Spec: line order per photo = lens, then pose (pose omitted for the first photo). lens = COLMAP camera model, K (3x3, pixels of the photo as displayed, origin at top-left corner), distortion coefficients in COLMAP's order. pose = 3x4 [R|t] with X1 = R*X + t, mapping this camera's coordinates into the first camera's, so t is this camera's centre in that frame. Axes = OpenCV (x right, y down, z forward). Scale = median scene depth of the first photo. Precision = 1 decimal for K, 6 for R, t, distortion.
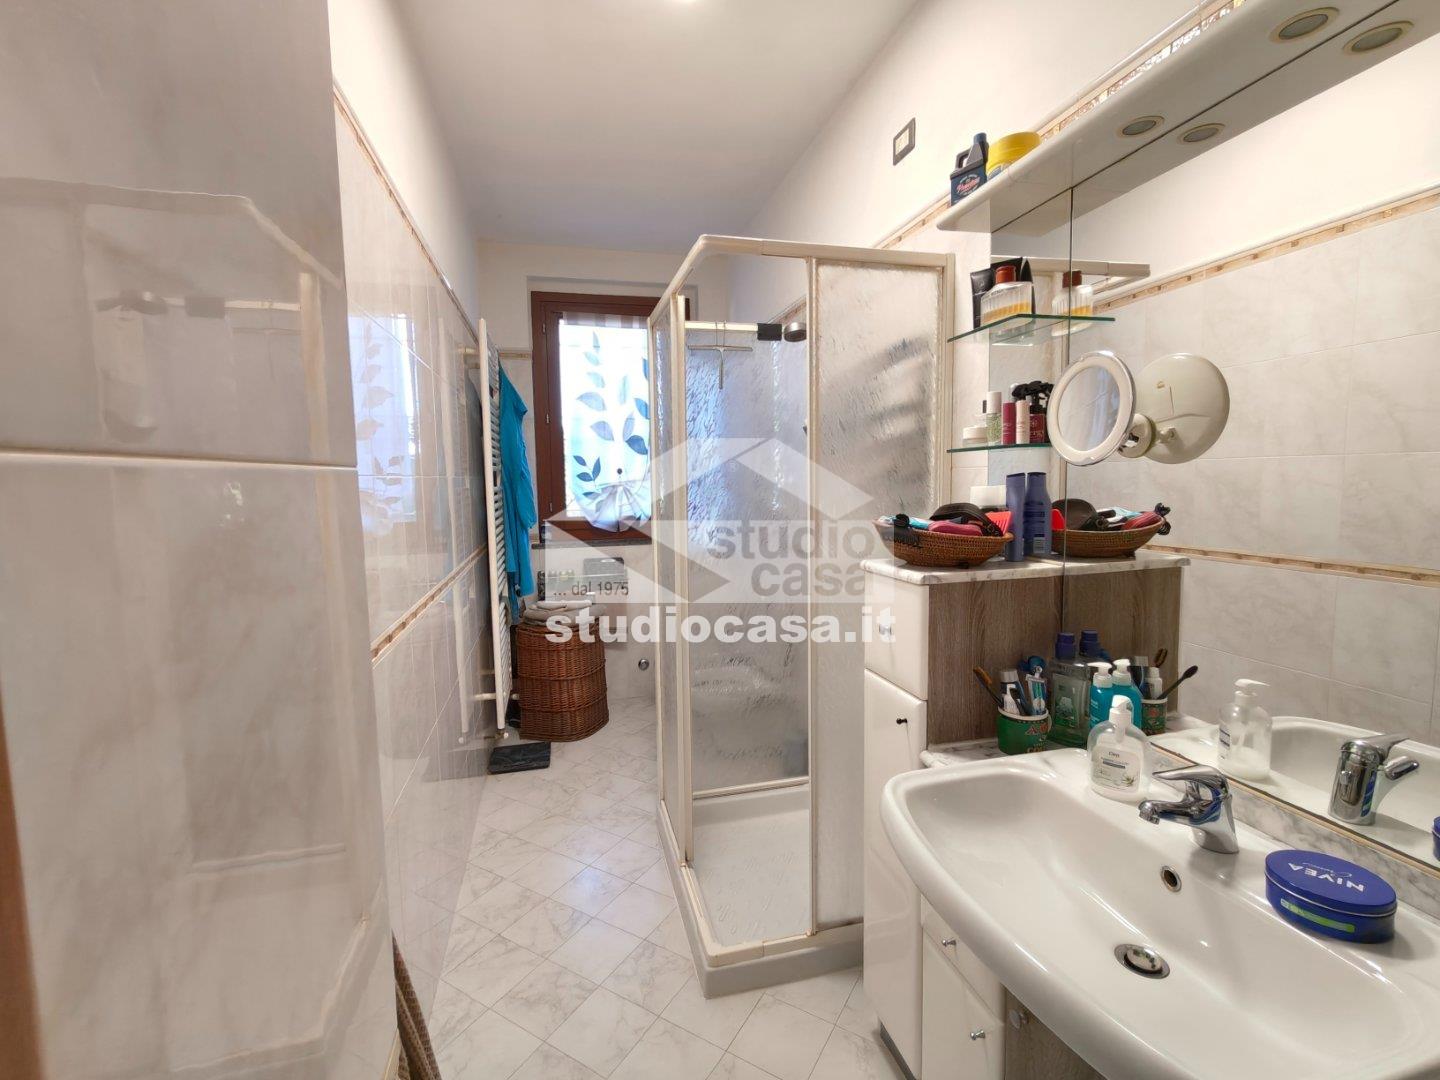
lens RADIAL K [[645.4, 0, 719.3], [0, 645.4, 537.4], [0, 0, 1]] dist [-0.007718, 0.000321]
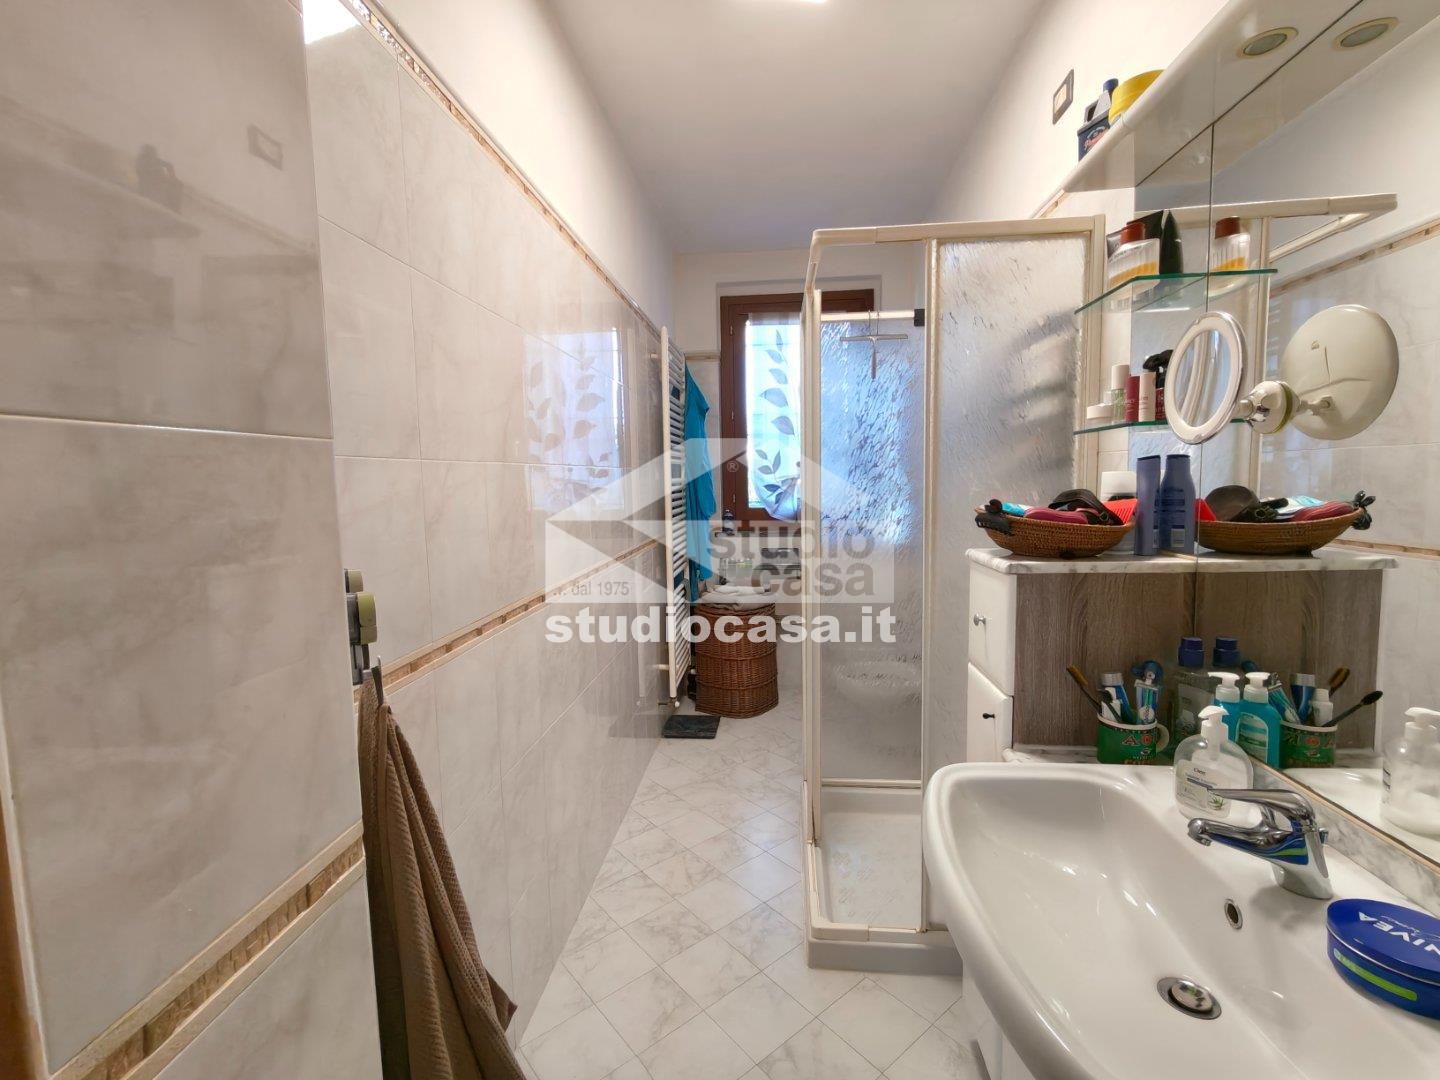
lens RADIAL K [[645.4, 0, 715.6], [0, 645.4, 538.0], [0, 0, 1]] dist [-0.007718, 0.000321]
pose [[0.941100, 0.030393, -0.336760, 0.189024], [-0.028362, 0.999538, 0.010951, 0.019228], [0.336938, -0.000755, 0.941527, -0.032380]]
